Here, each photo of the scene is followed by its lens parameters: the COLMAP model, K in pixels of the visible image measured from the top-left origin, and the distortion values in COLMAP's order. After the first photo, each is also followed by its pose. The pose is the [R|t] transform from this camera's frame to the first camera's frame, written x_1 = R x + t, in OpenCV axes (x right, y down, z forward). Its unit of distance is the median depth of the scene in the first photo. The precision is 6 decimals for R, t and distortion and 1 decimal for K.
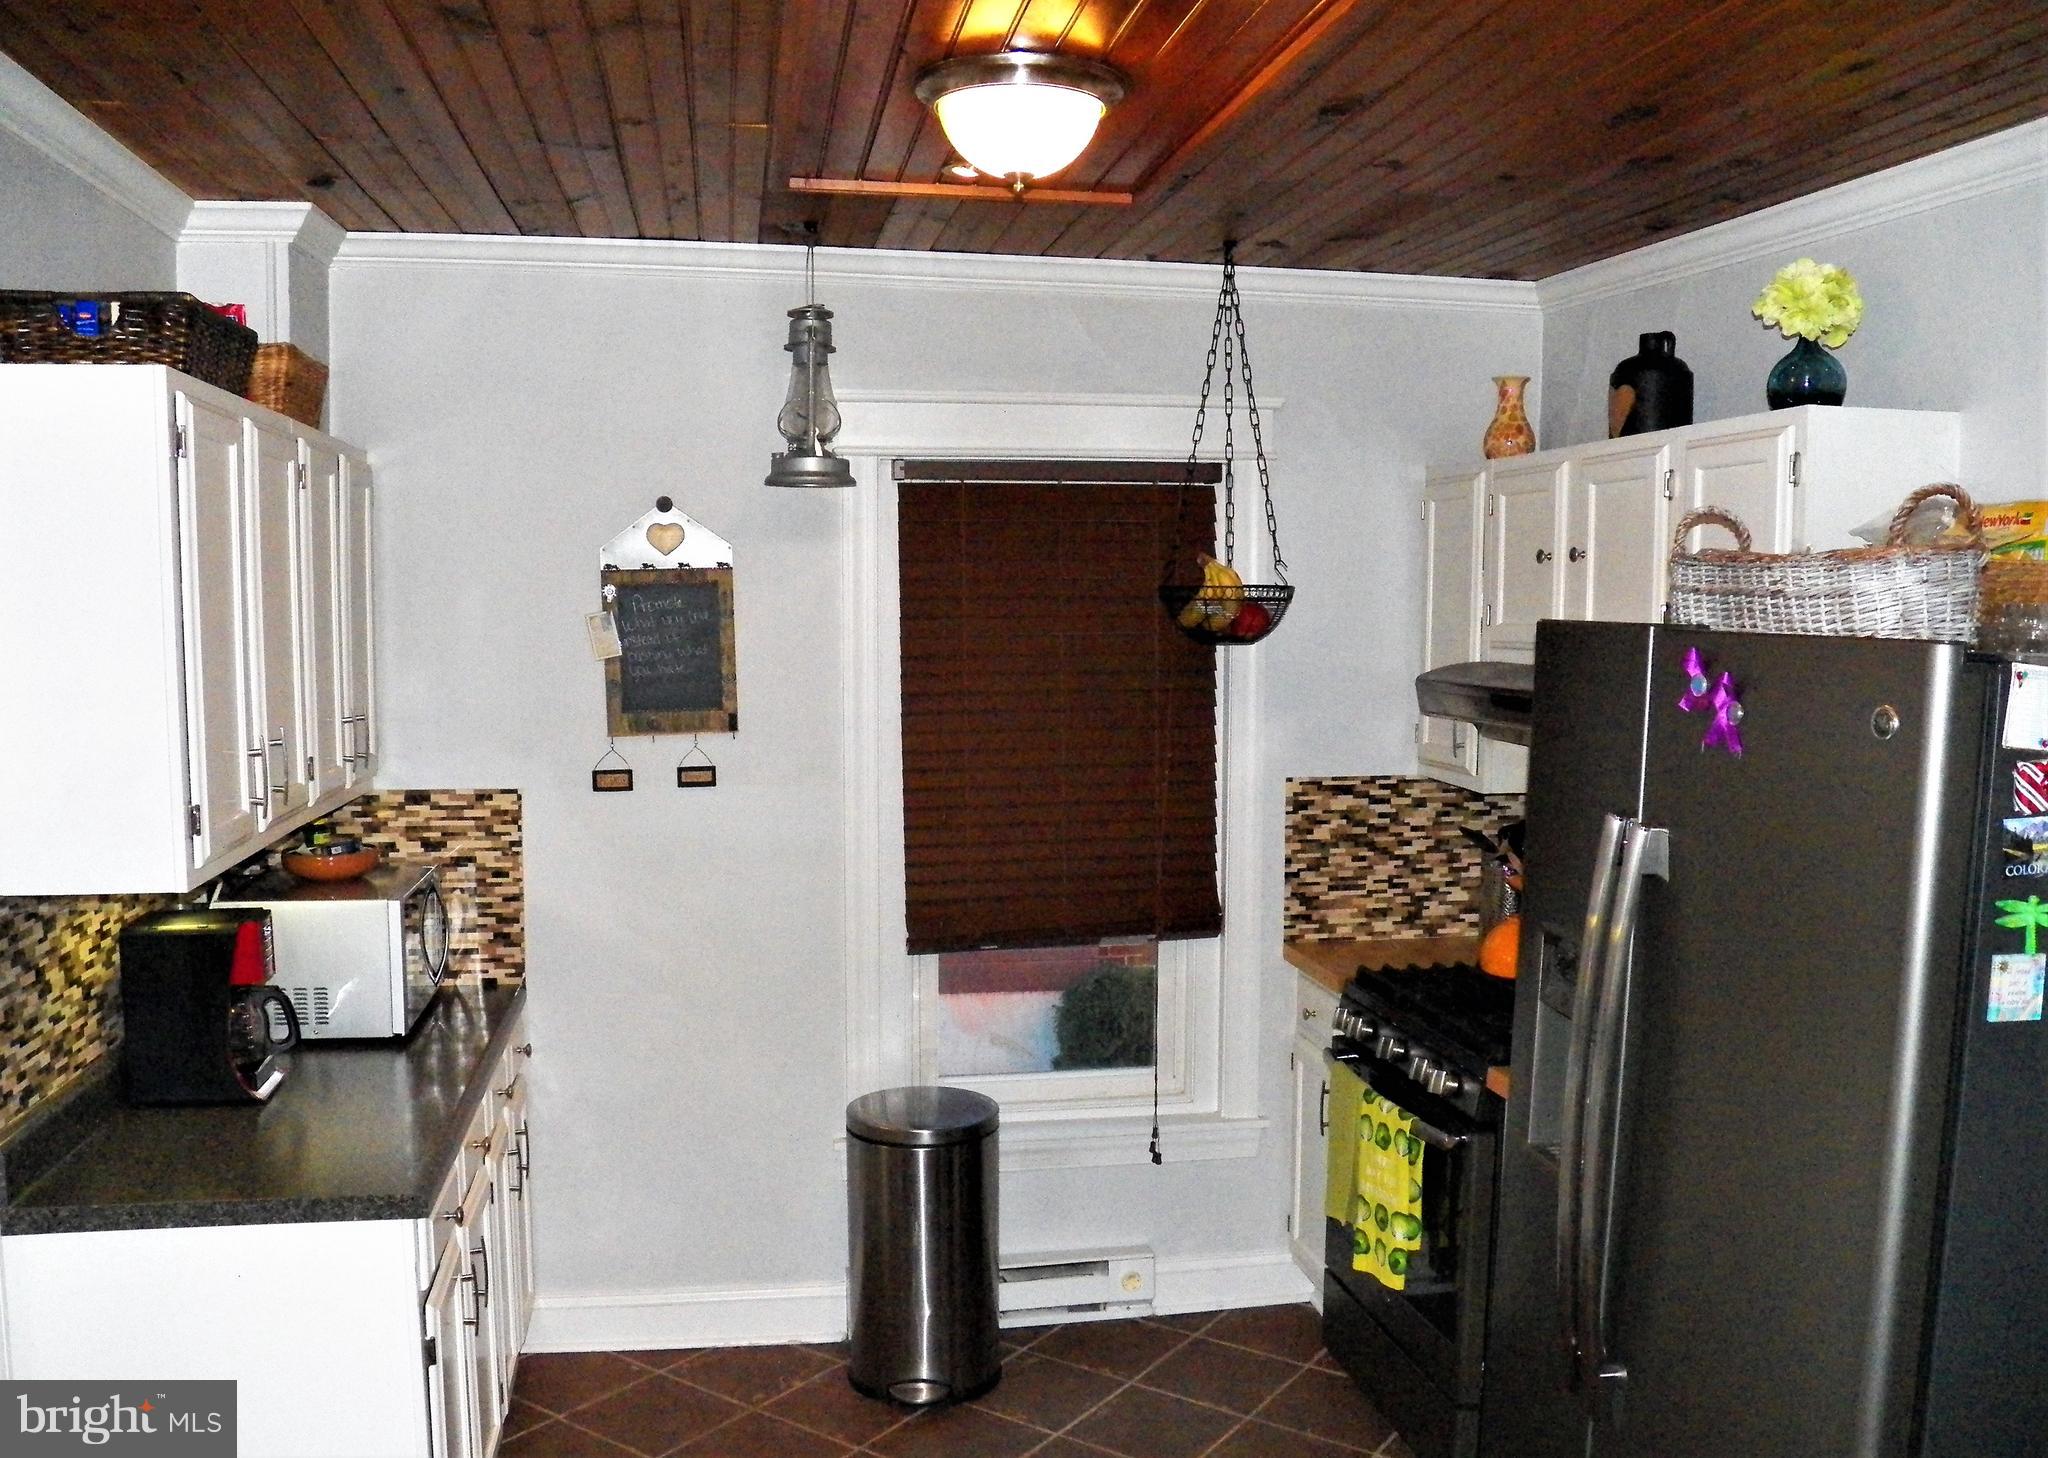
lens RADIAL K [[1754.3, 0, 1023.5], [0, 1754.3, 768.6], [0, 0, 1]] dist [-0.179100, 0.200835]
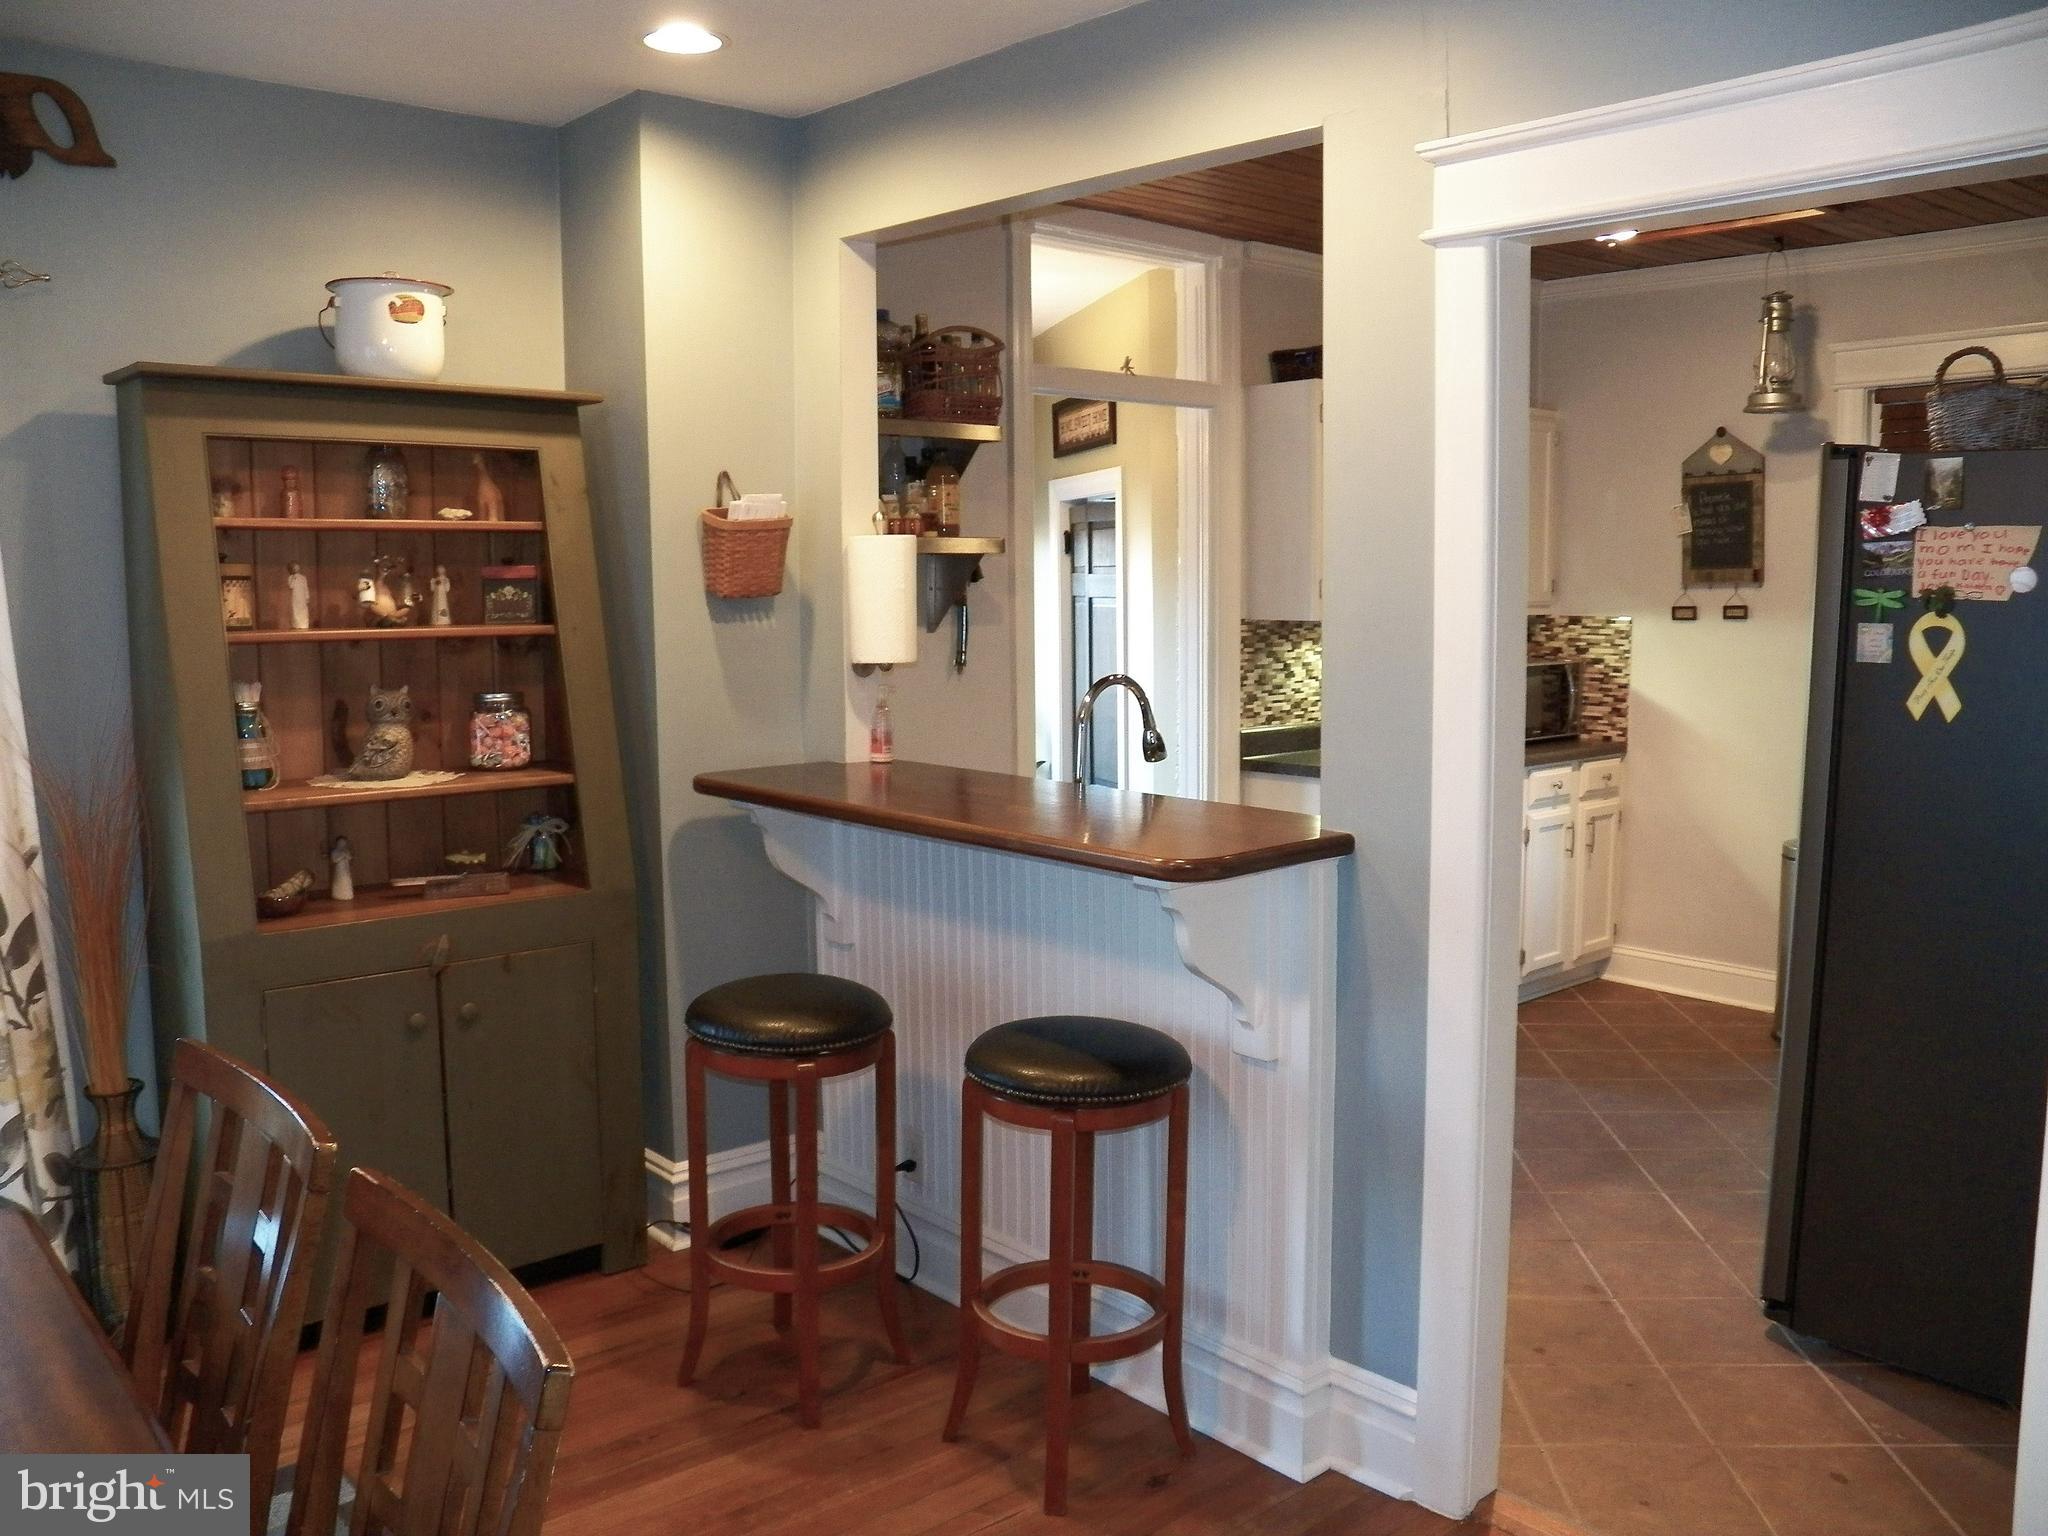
lens RADIAL K [[1690.0, 0, 1031.7], [0, 1690.0, 788.5], [0, 0, 1]] dist [-0.145046, 0.108843]
pose [[0.534676, 0.097218, -0.839446, 0.710394], [-0.072529, 0.994974, 0.069033, 0.103310], [0.841939, 0.023974, 0.539041, -0.281455]]
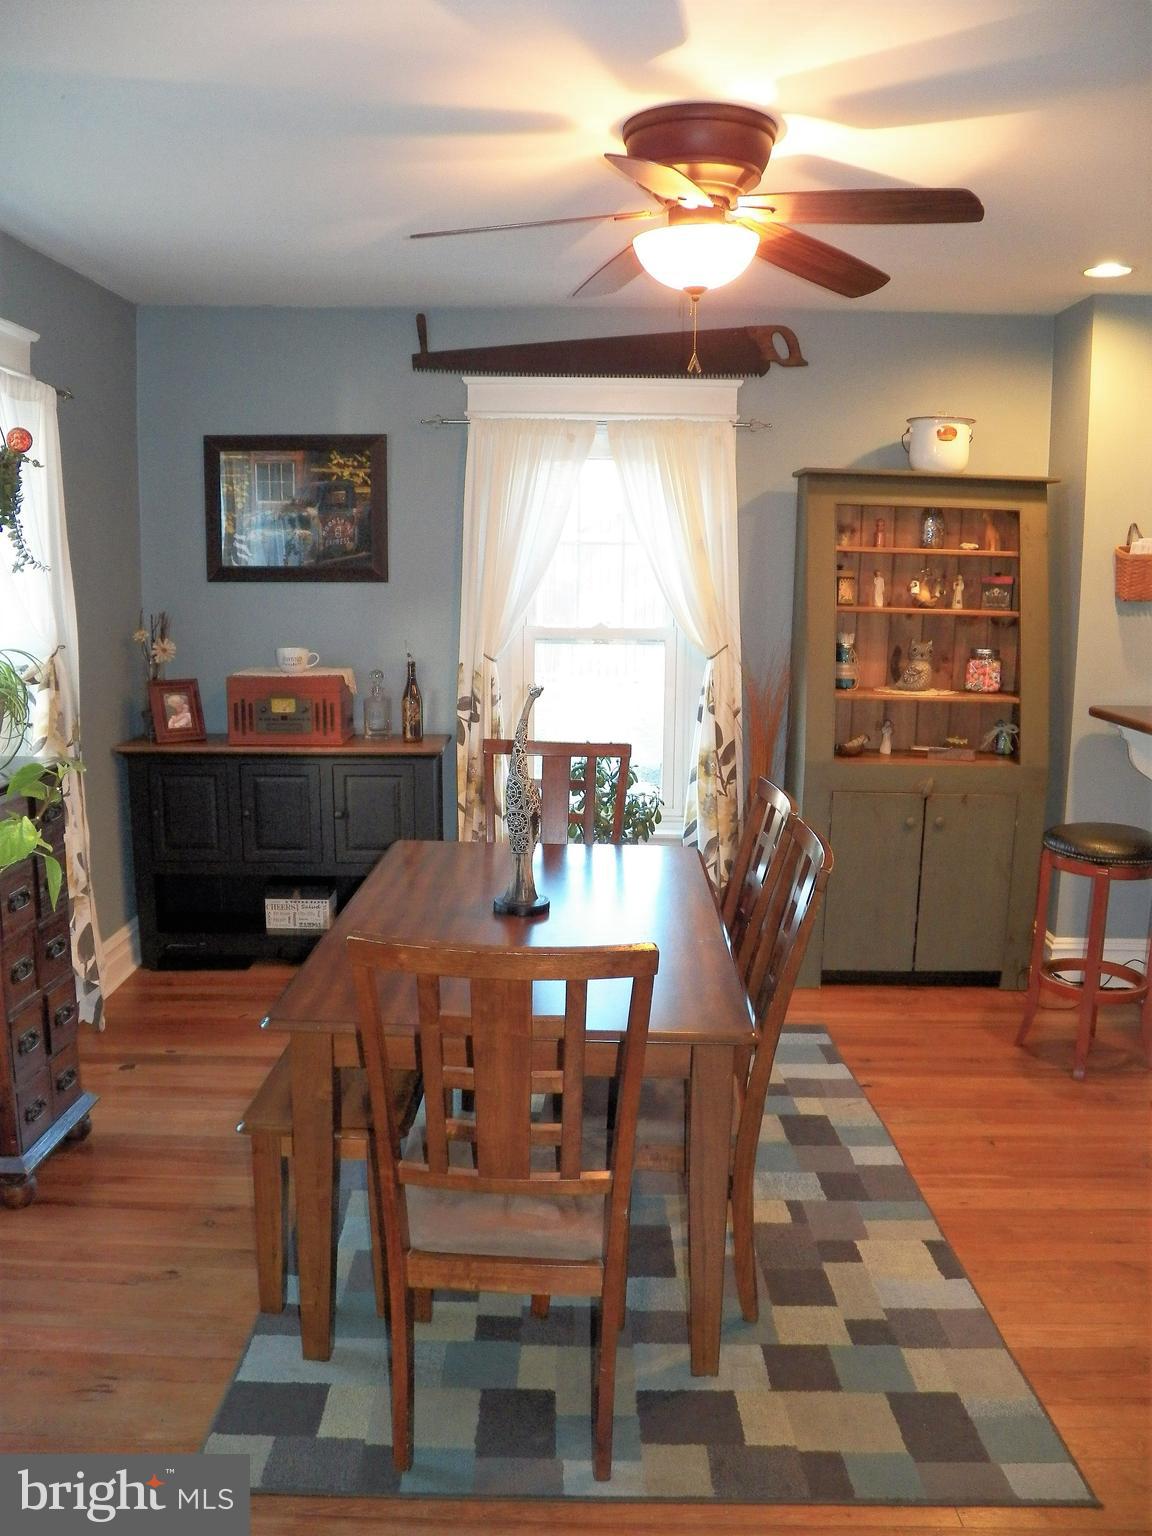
lens RADIAL K [[1234.1, 0, 564.6], [0, 1234.1, 773.0], [0, 0, 1]] dist [-0.138576, 0.075980]
pose [[-0.174788, 0.151632, -0.972860, 0.999236], [-0.106577, 0.979351, 0.171792, 0.095092], [0.978821, 0.133712, -0.155018, -0.236330]]
